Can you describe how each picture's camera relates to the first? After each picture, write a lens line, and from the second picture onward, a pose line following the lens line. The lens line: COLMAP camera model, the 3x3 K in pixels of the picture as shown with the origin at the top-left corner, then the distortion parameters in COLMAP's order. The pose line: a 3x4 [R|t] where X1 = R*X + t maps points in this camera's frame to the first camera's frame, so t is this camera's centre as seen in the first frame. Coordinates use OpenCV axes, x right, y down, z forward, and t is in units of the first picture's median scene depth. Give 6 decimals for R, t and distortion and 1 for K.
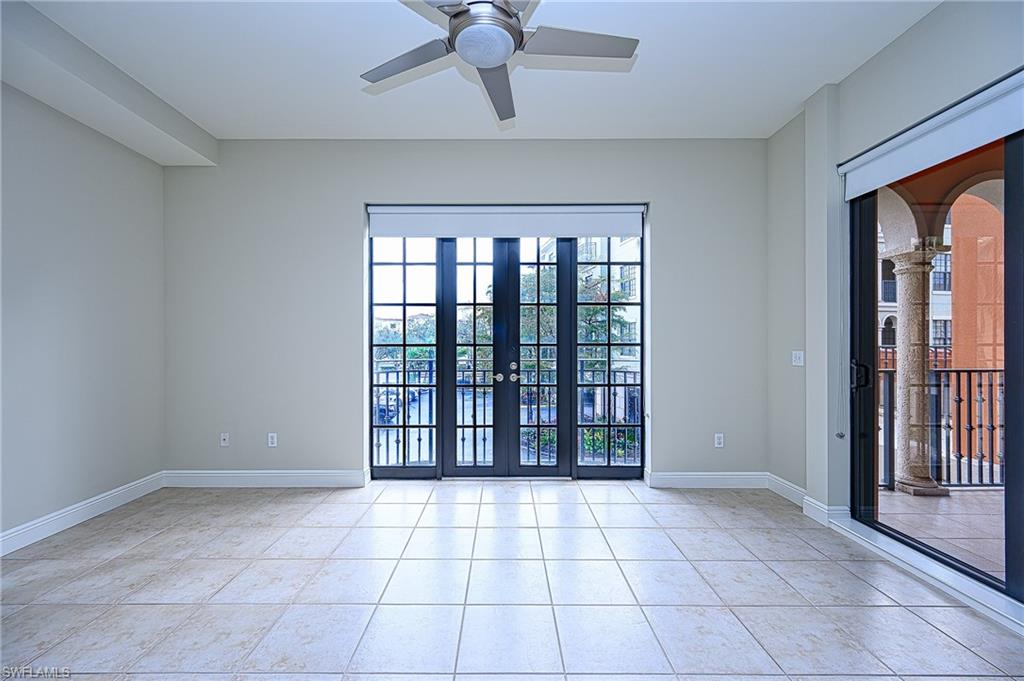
lens RADIAL K [[403.8, 0, 525.9], [0, 403.8, 342.7], [0, 0, 1]] dist [0.005921, 0.000023]
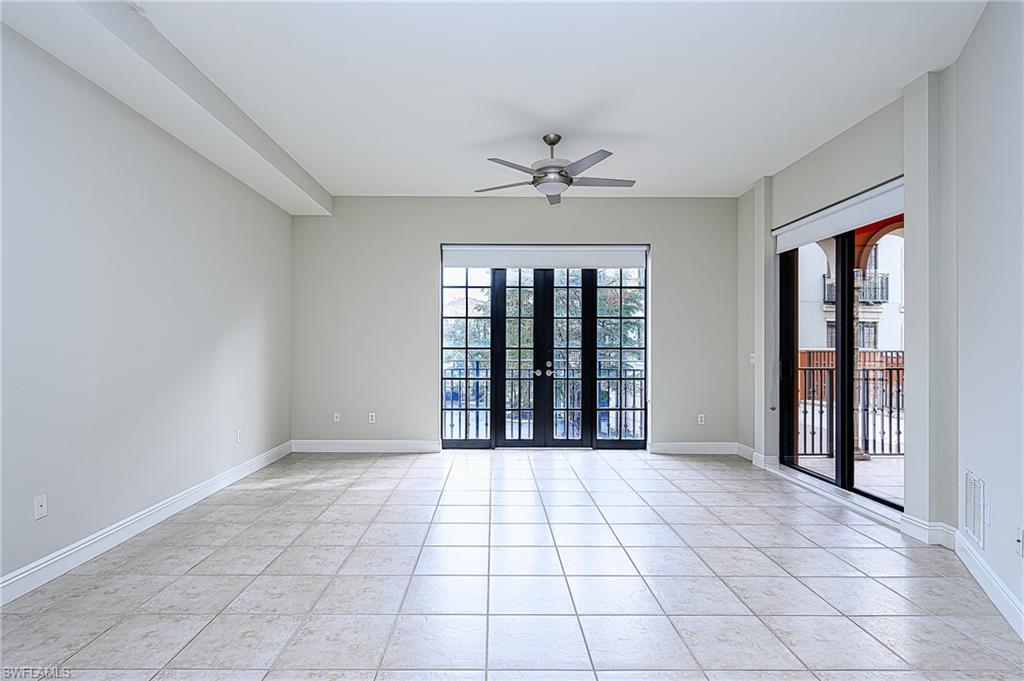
lens RADIAL K [[435.3, 0, 531.9], [0, 435.3, 345.7], [0, 0, 1]] dist [-0.001533, -0.000252]
pose [[0.999981, 0.003563, -0.005106, -0.080167], [-0.003577, 0.999990, -0.002701, 0.000617], [0.005096, 0.002719, 0.999983, -0.436663]]
